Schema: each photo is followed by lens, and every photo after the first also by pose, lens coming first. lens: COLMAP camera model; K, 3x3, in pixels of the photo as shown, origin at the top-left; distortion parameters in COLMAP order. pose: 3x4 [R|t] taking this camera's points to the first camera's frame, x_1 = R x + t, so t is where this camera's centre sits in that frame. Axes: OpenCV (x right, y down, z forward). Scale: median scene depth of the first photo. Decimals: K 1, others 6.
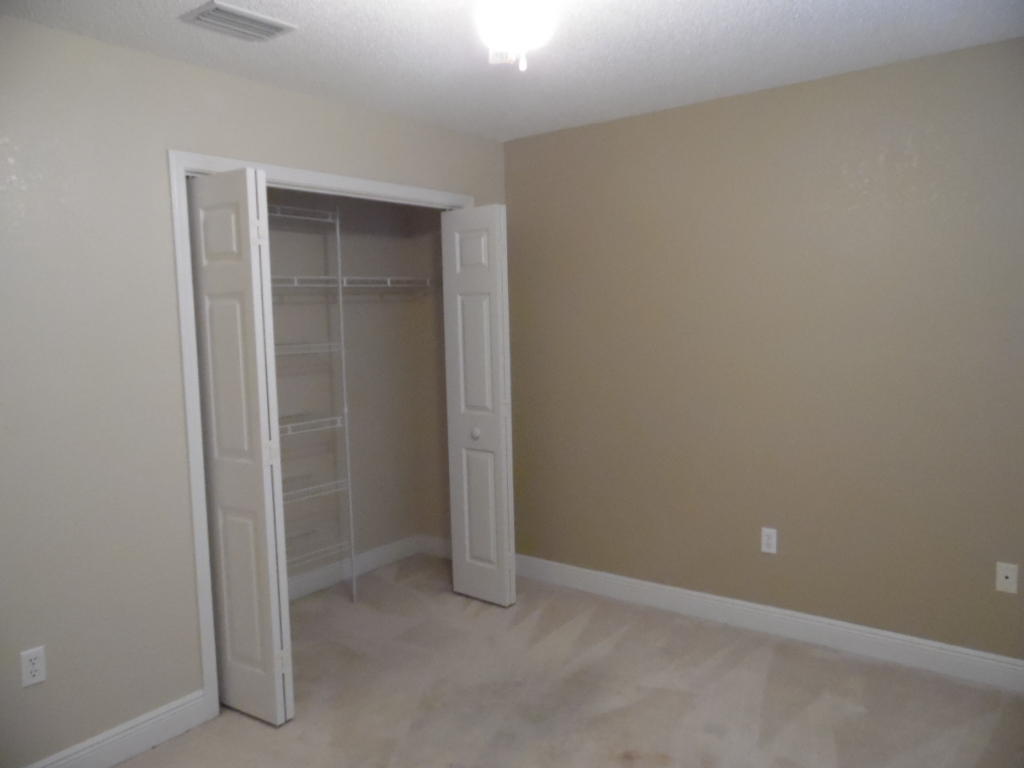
lens RADIAL K [[763.3, 0, 512.5], [0, 763.3, 383.2], [0, 0, 1]] dist [-0.011321, 0.038802]
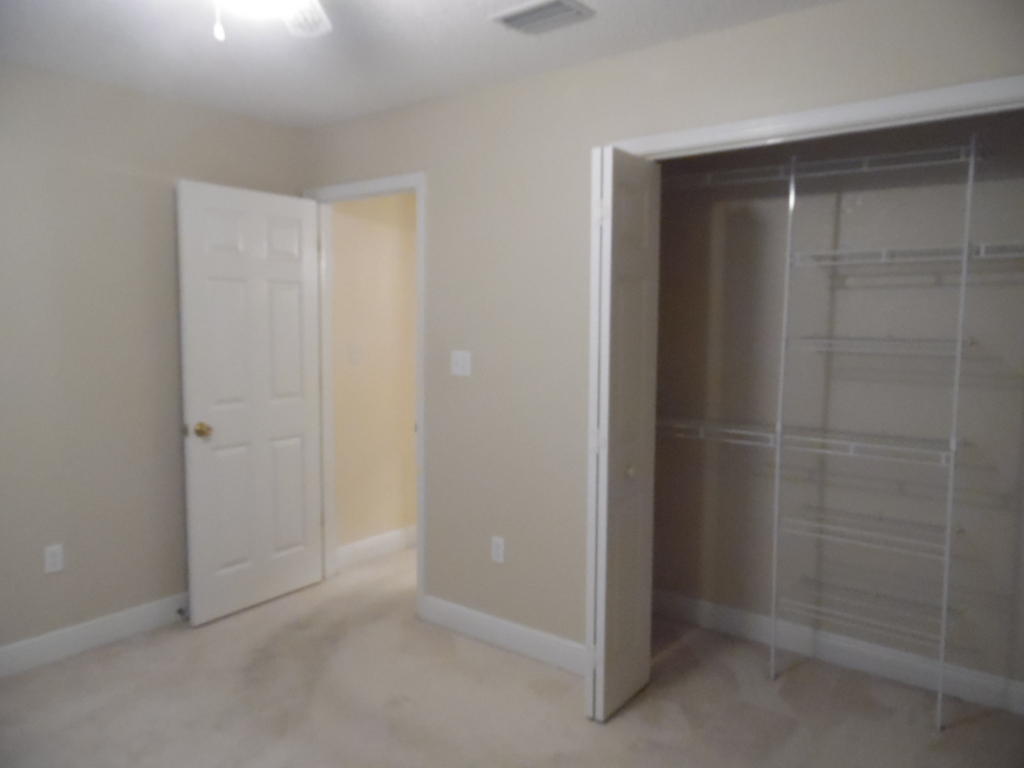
lens RADIAL K [[763.3, 0, 511.6], [0, 763.3, 385.4], [0, 0, 1]] dist [-0.011321, 0.038802]
pose [[0.019863, 0.139540, -0.990017, 0.445486], [-0.095051, 0.985991, 0.137066, -0.073394], [0.995274, 0.091380, 0.032848, 0.606923]]
